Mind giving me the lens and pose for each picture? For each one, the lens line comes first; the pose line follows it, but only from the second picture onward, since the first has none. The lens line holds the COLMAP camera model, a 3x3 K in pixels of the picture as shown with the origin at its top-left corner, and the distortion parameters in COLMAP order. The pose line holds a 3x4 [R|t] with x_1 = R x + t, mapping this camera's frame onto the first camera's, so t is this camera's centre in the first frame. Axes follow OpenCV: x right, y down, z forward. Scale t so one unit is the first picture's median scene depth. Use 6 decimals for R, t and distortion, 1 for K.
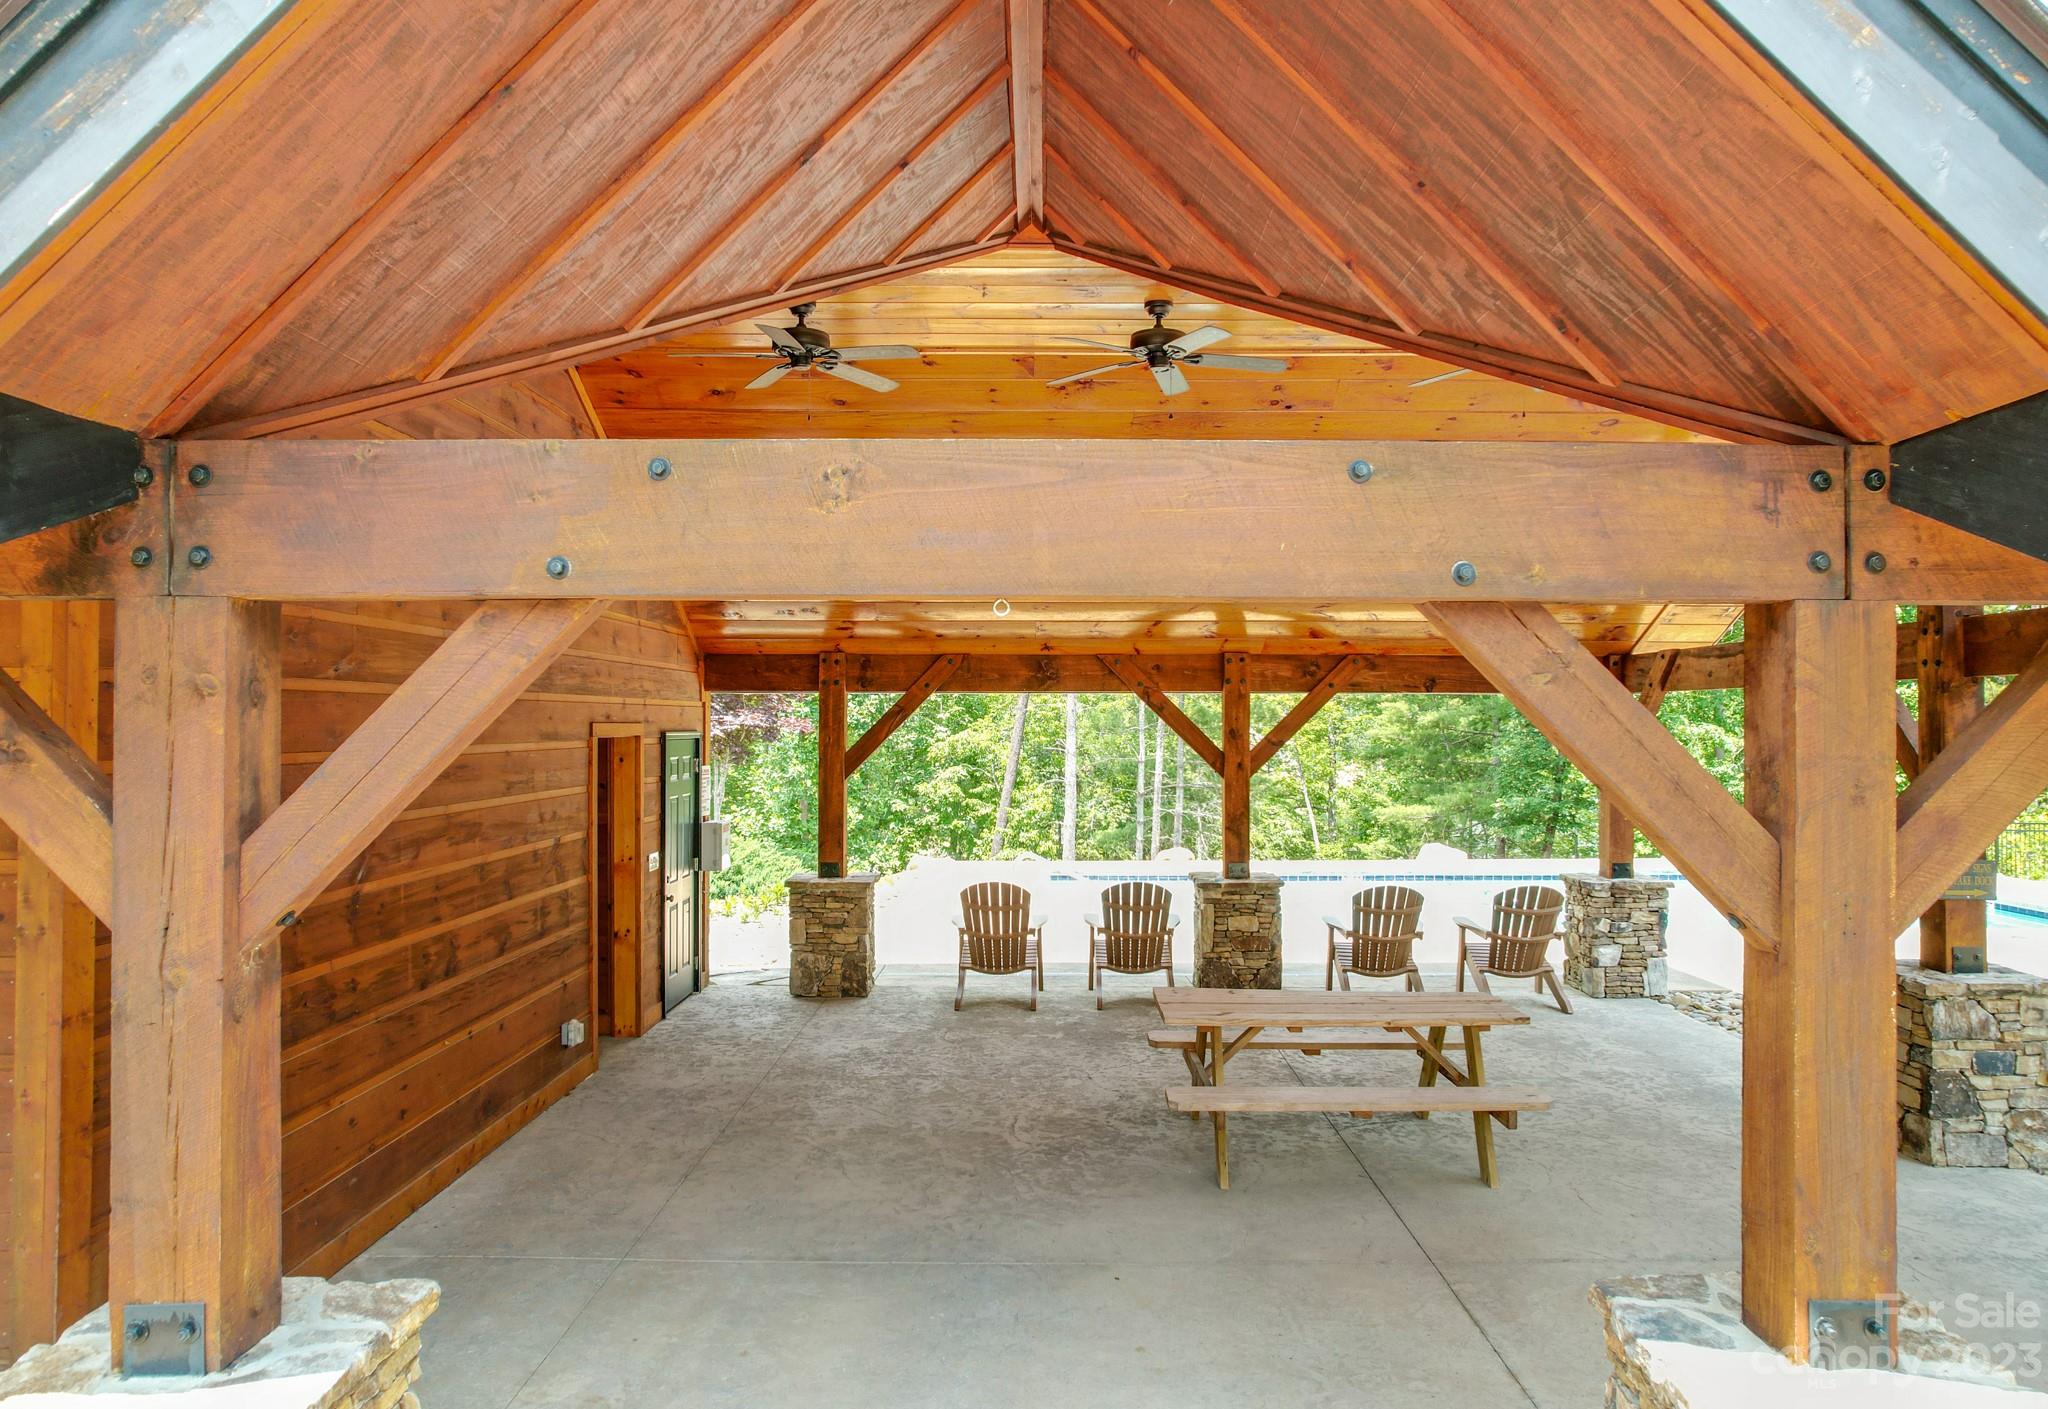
lens RADIAL K [[1602.7, 0, 1024.0], [0, 1602.7, 704.5], [0, 0, 1]] dist [-0.007725, -0.002321]
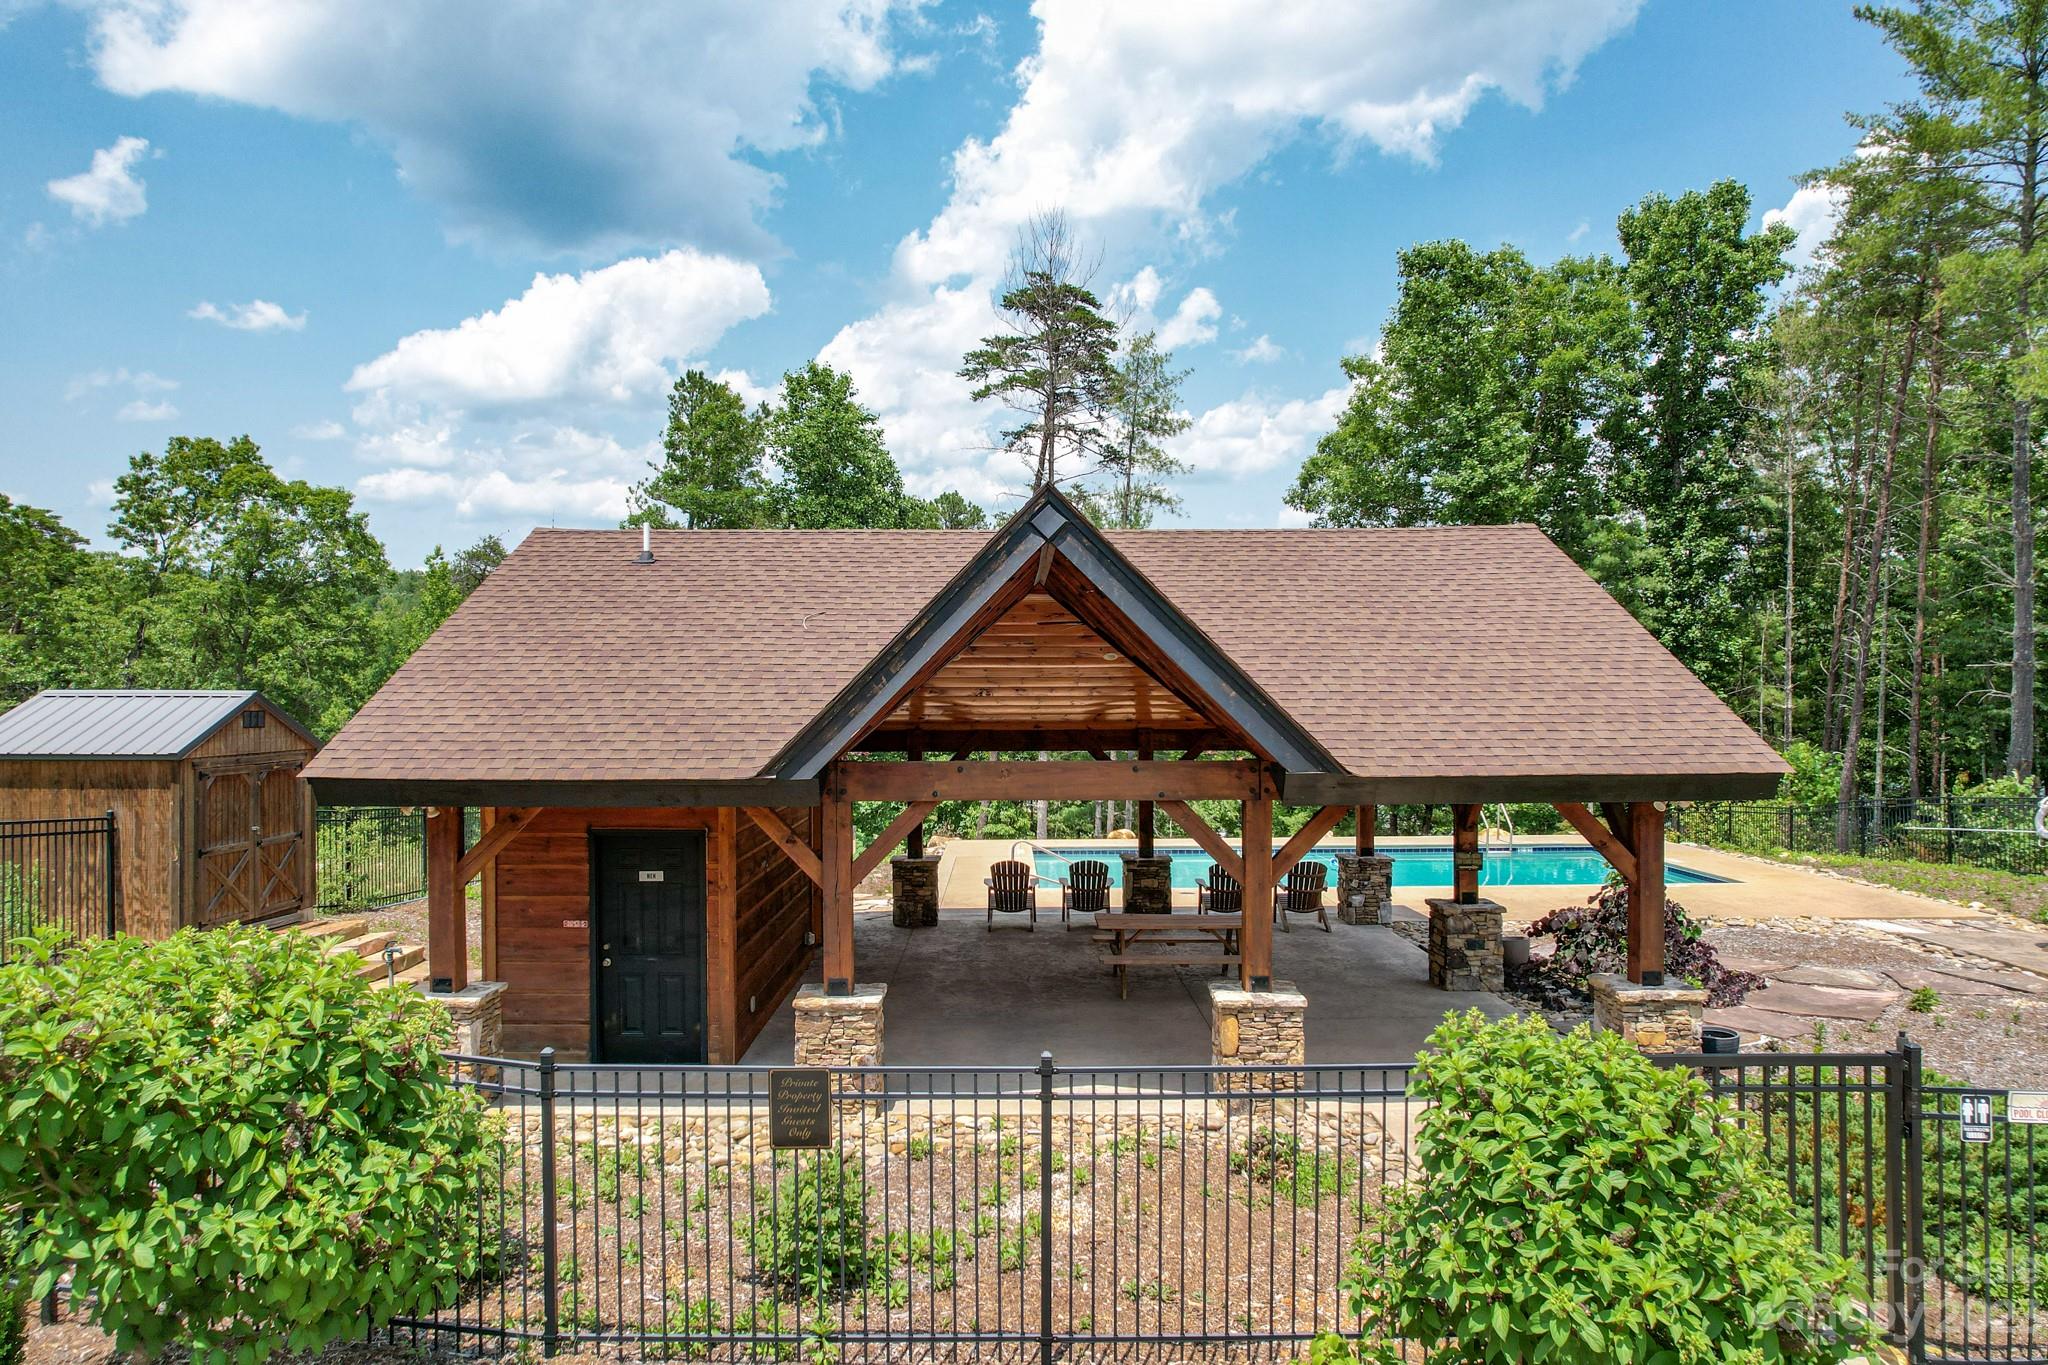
lens RADIAL K [[1361.2, 0, 1024.0], [0, 1361.2, 682.5], [0, 0, 1]] dist [-0.069390, 0.060157]
pose [[0.999852, 0.000157, 0.017178, -0.027297], [0.000058, 0.999921, -0.012531, -0.066237], [-0.017179, 0.012530, 0.999774, -0.500284]]
